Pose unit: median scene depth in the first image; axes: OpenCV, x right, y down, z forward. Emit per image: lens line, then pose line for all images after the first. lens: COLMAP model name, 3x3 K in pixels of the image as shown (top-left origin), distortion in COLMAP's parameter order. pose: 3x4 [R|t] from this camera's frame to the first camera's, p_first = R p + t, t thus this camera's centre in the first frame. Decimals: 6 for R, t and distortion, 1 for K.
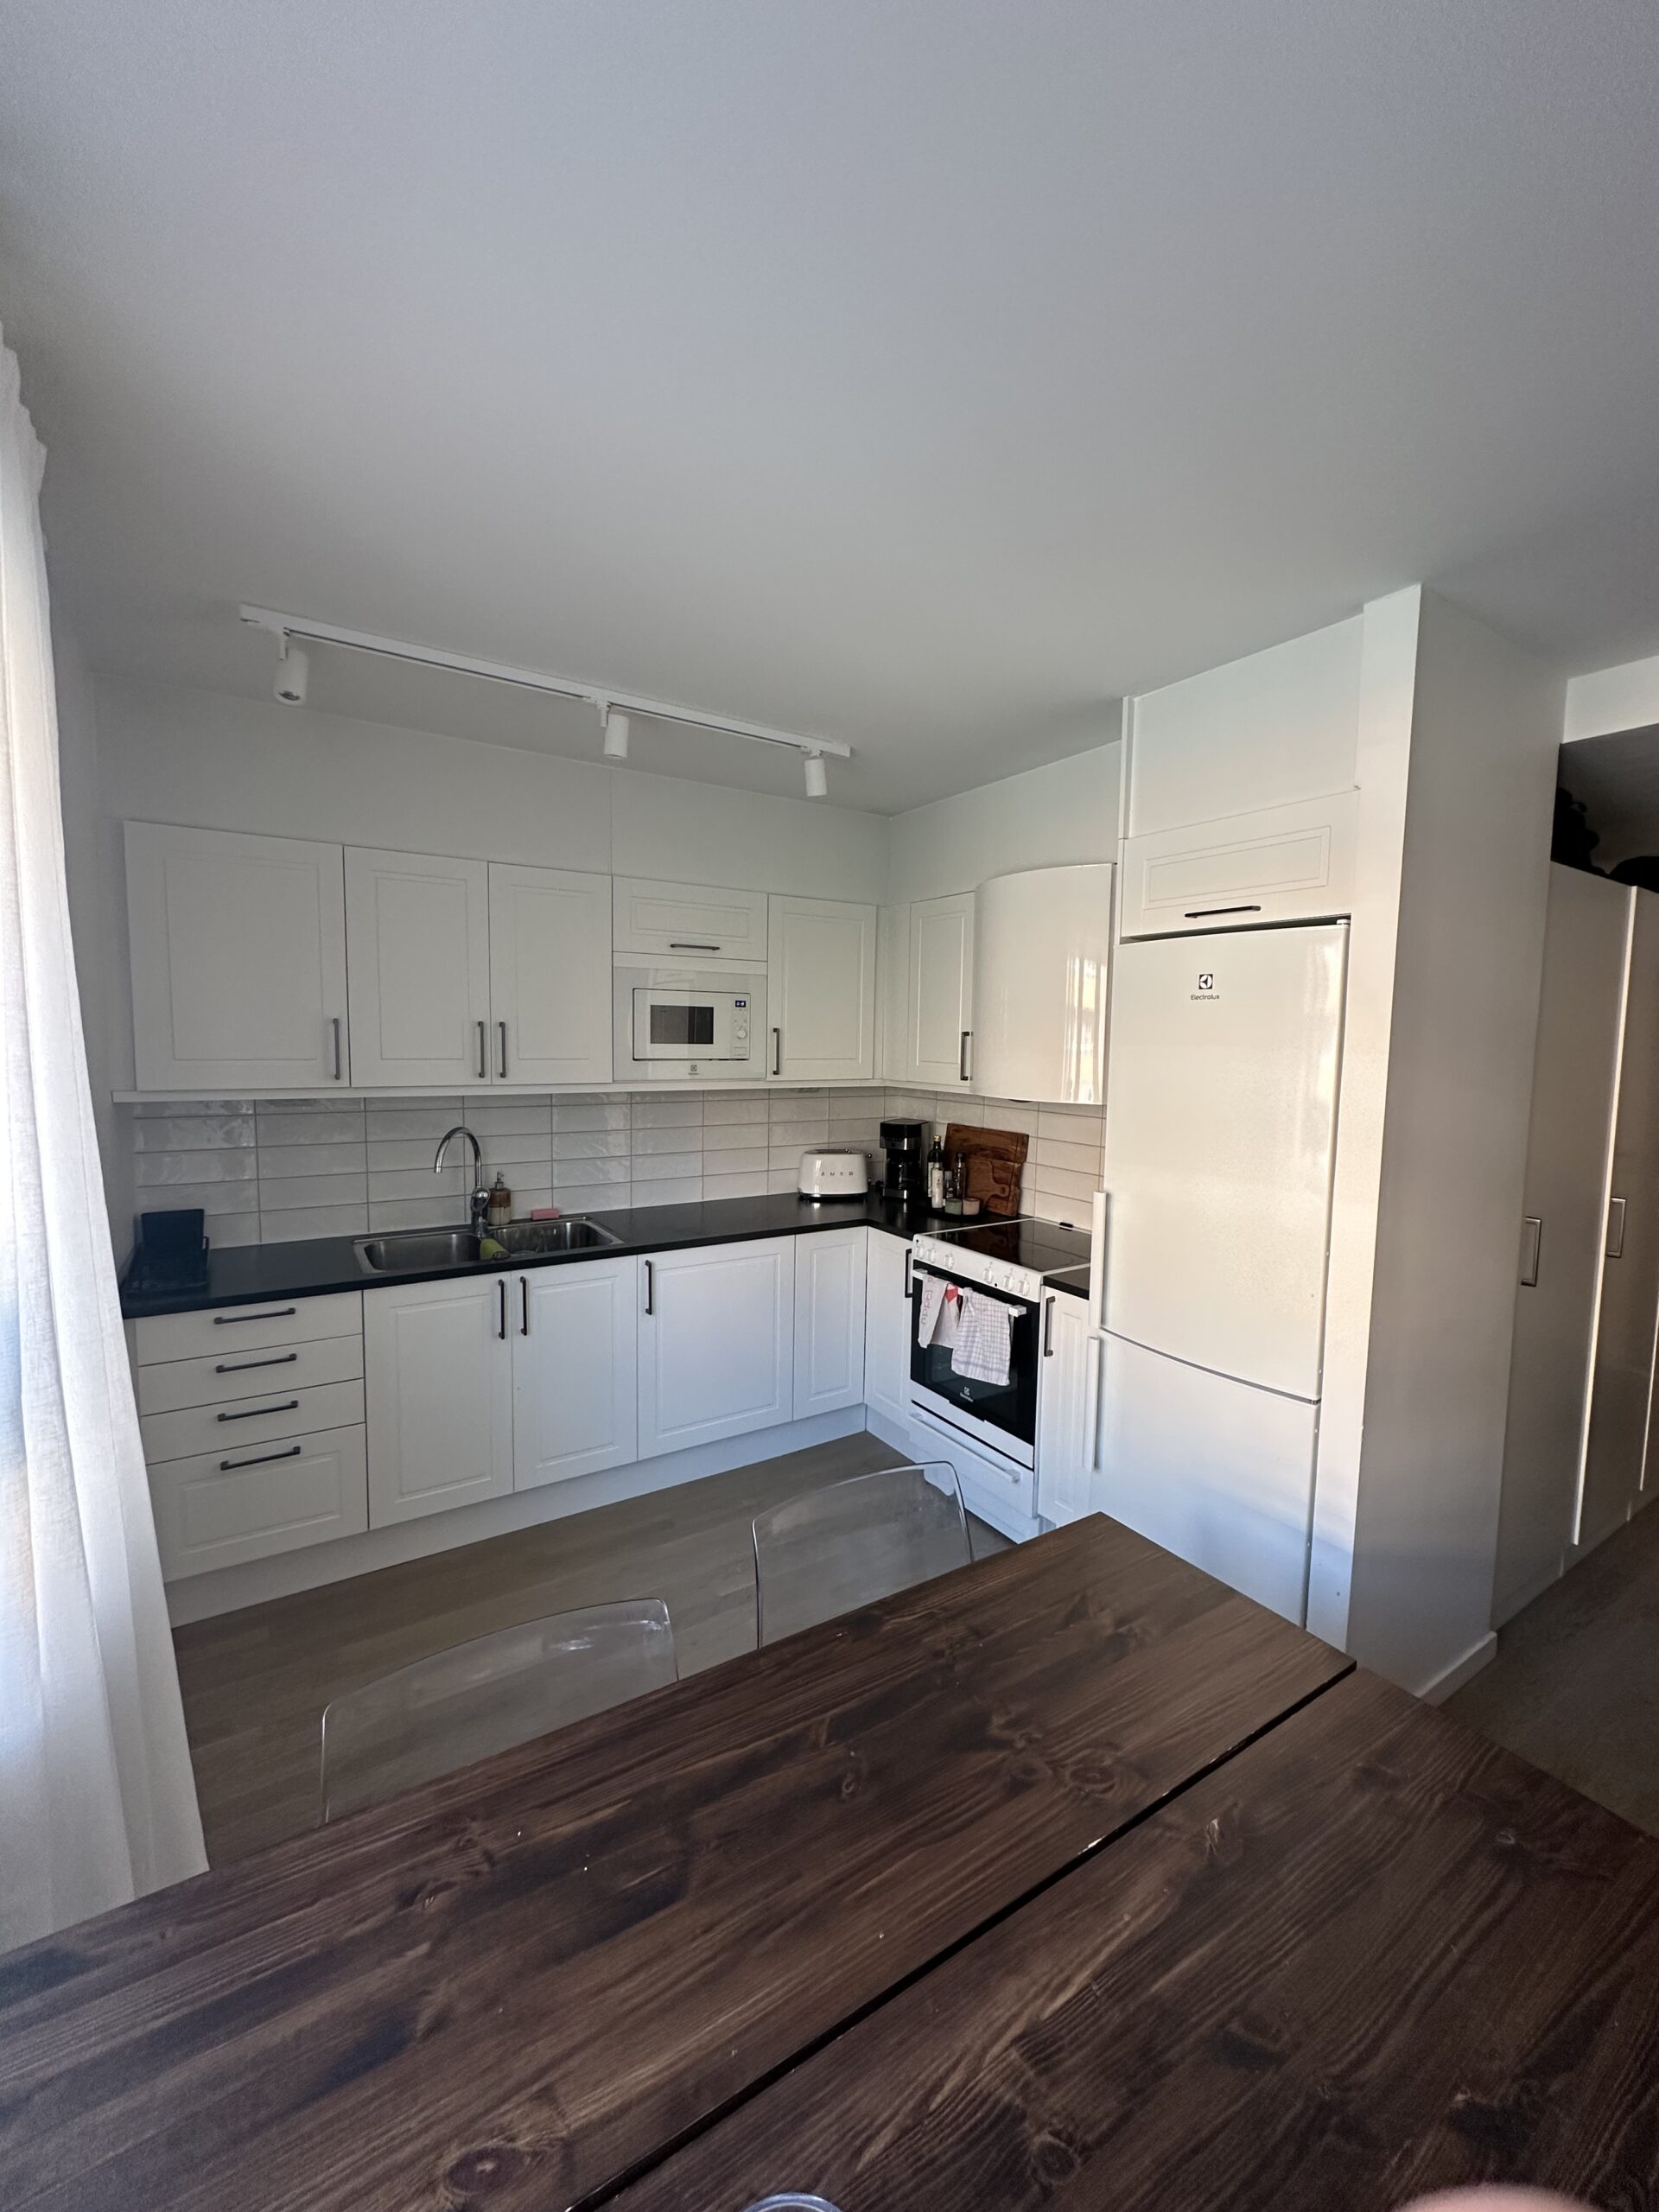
lens RADIAL K [[891.2, 0, 829.5], [0, 891.2, 1106.0], [0, 0, 1]] dist [-0.001699, 0.000088]
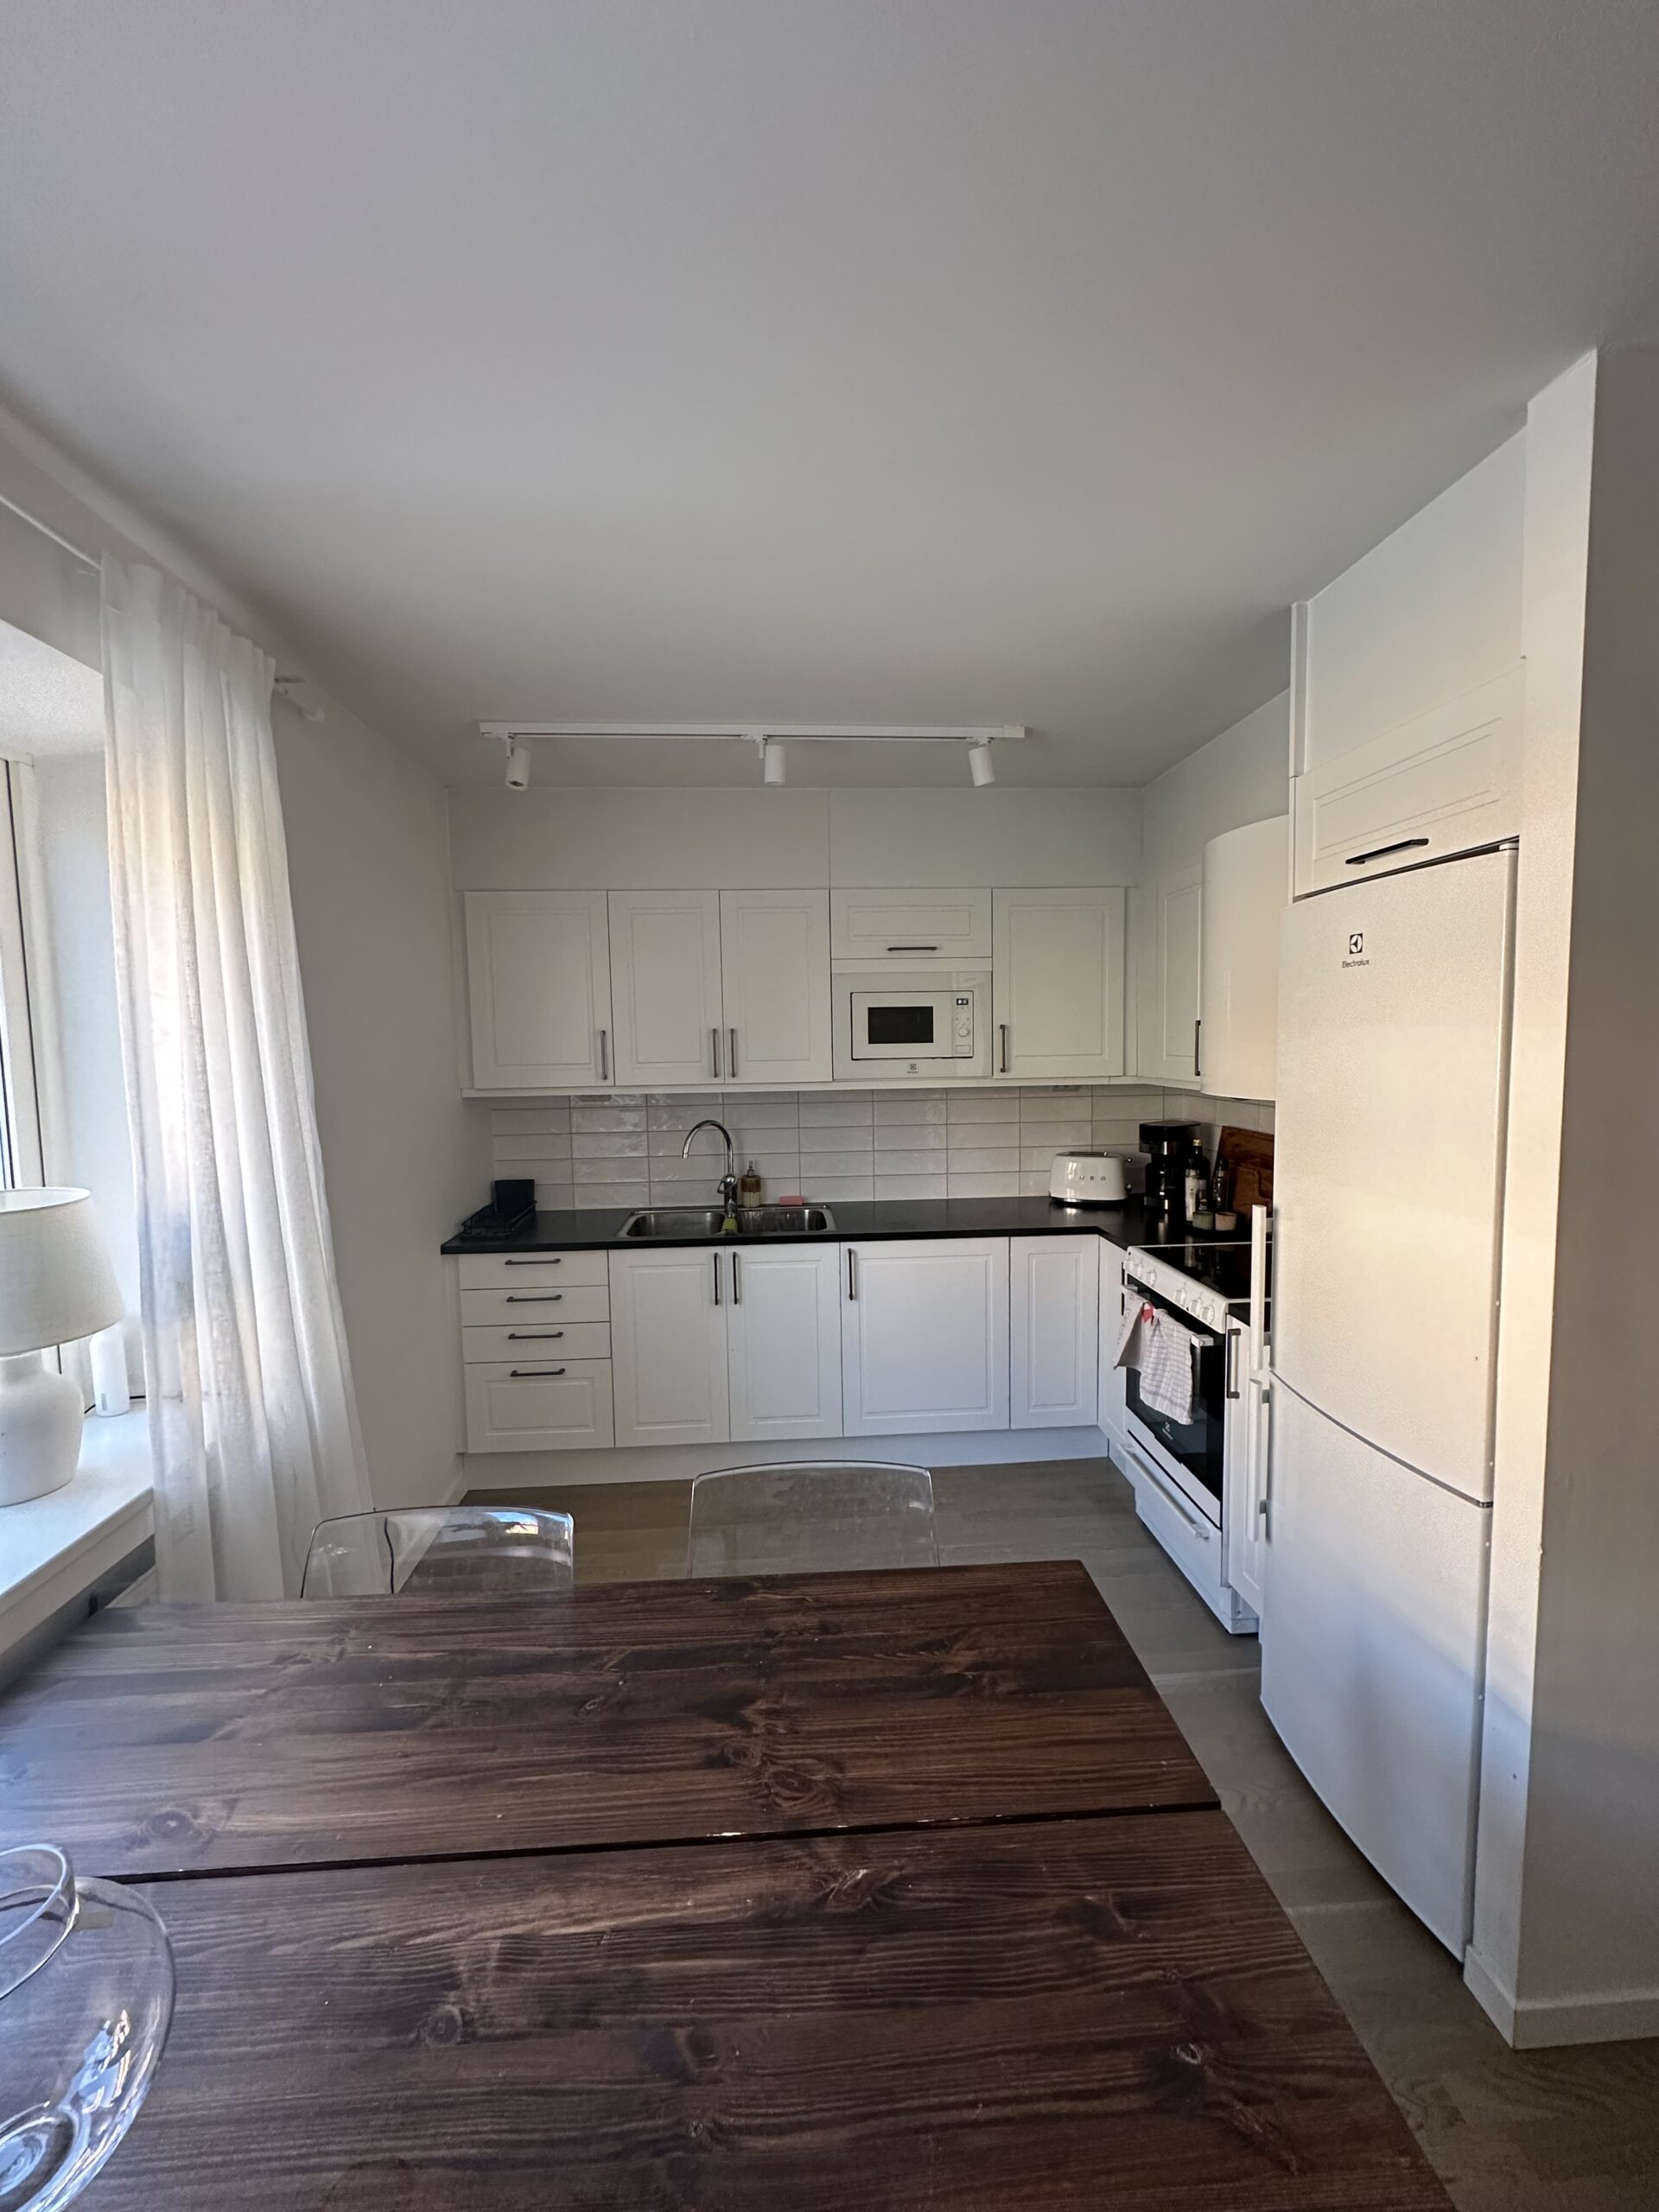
lens RADIAL K [[892.6, 0, 829.5], [0, 892.6, 1106.0], [0, 0, 1]] dist [-0.002844, -0.000118]
pose [[0.870800, 0.005653, -0.491606, 0.346558], [-0.008122, 0.999963, -0.002888, 0.008411], [0.491571, 0.006508, 0.870813, 0.074048]]
